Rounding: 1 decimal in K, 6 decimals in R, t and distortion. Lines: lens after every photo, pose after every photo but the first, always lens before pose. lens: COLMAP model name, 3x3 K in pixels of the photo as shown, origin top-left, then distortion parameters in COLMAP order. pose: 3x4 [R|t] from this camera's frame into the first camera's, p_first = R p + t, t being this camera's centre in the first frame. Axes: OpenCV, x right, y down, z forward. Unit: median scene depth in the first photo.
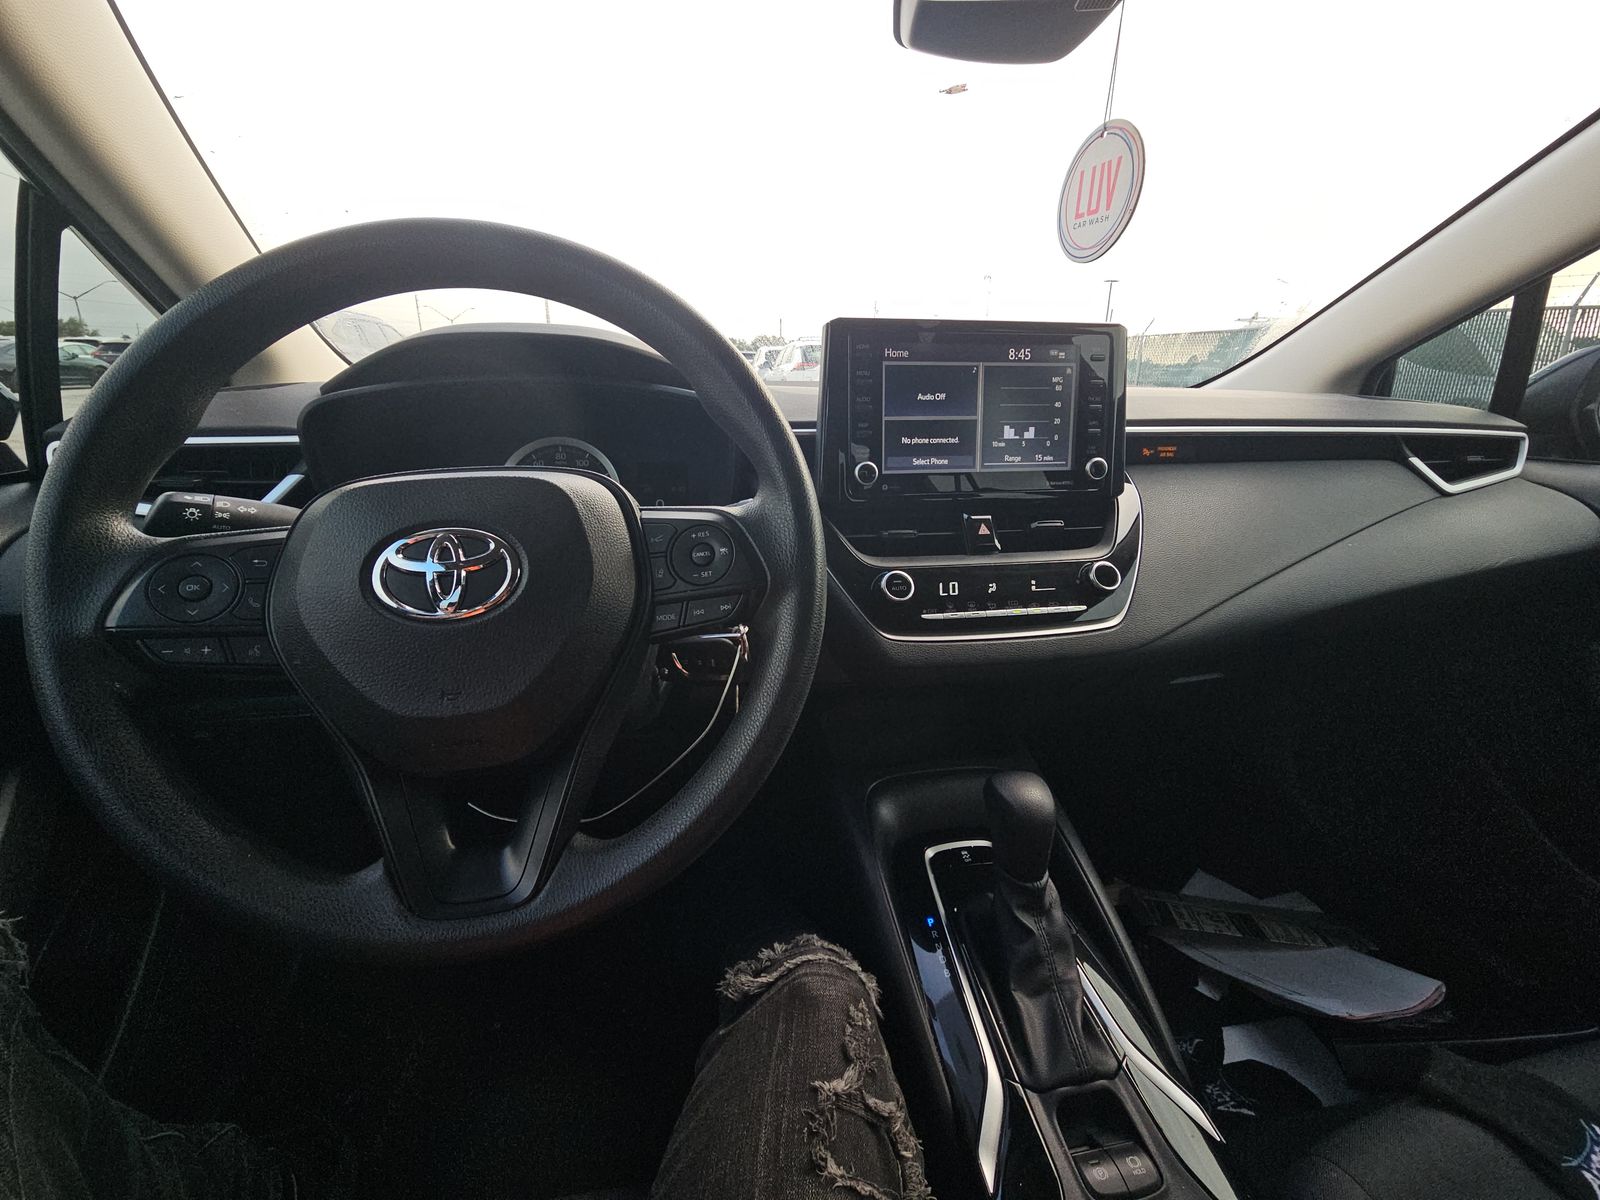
lens RADIAL K [[639.8, 0, 808.8], [0, 639.8, 594.3], [0, 0, 1]] dist [-0.012521, -0.002760]
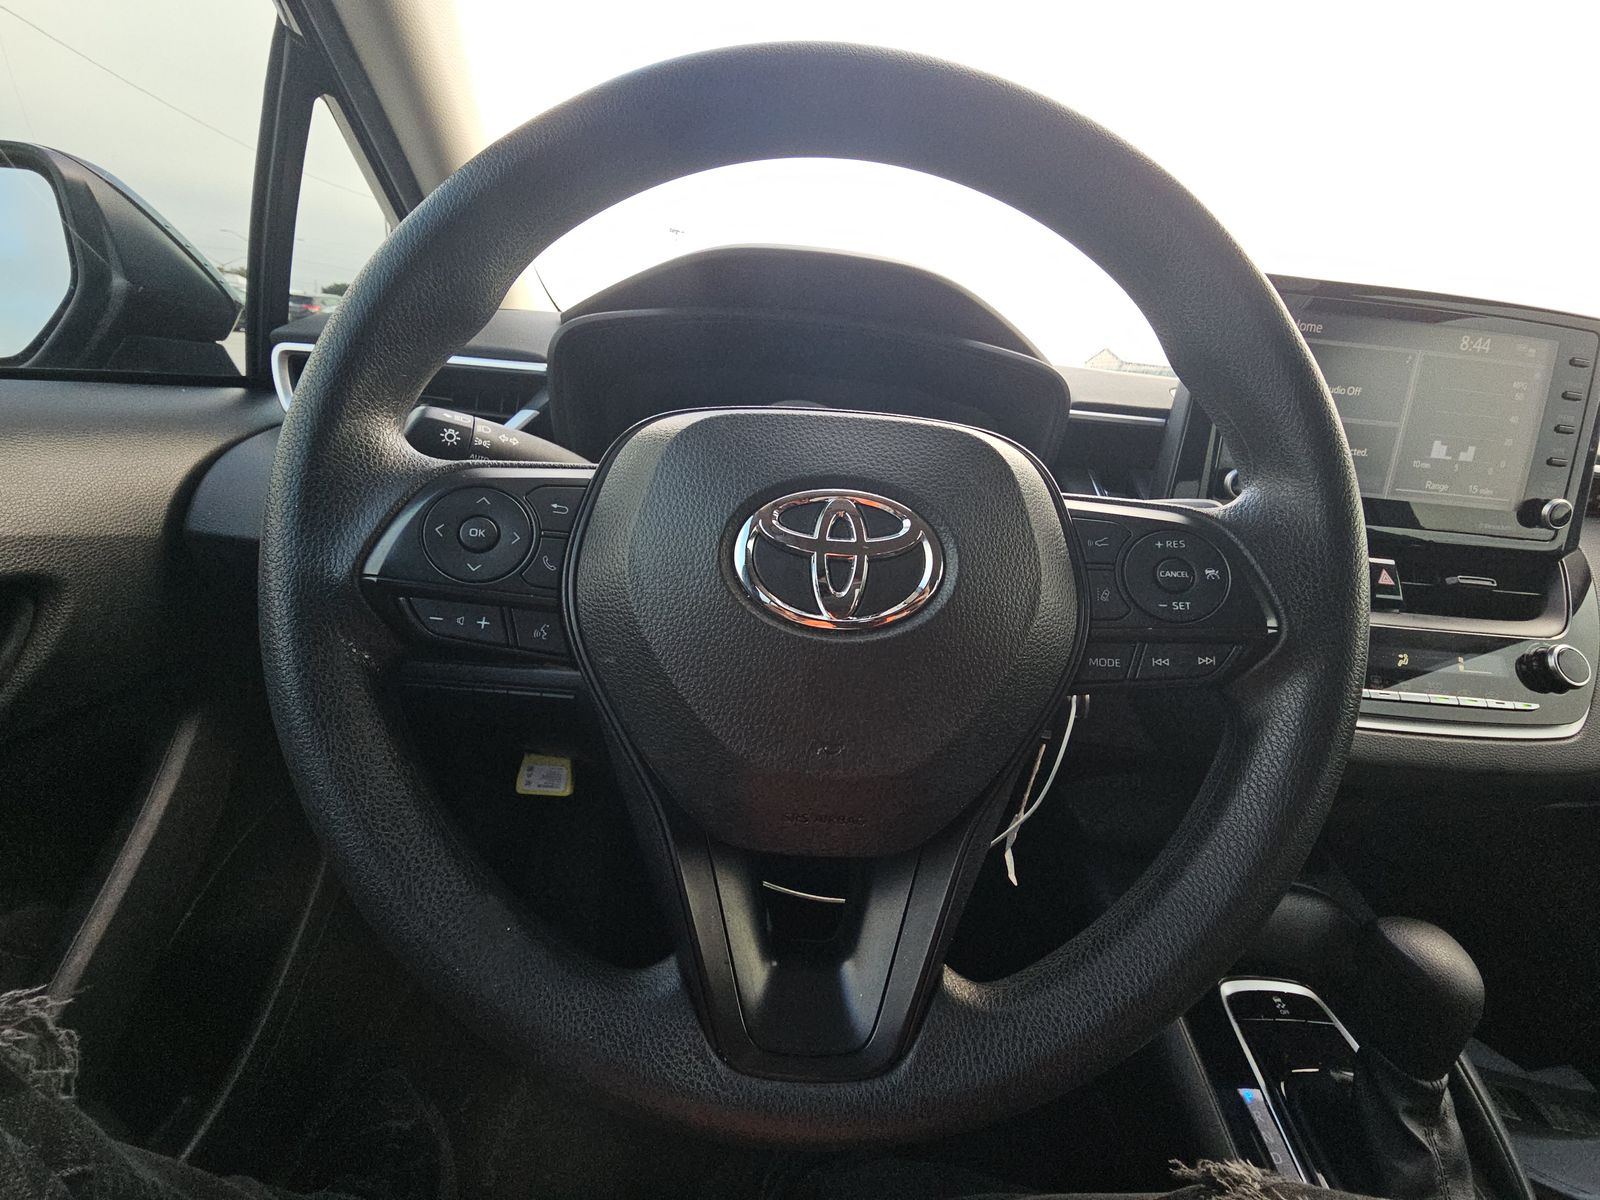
lens RADIAL K [[639.8, 0, 792.3], [0, 639.8, 604.9], [0, 0, 1]] dist [-0.012521, -0.002760]
pose [[0.981700, 0.134369, -0.134948, -0.419445], [-0.132619, 0.990925, 0.021914, 0.005524], [0.136668, -0.003616, 0.990610, 0.270534]]
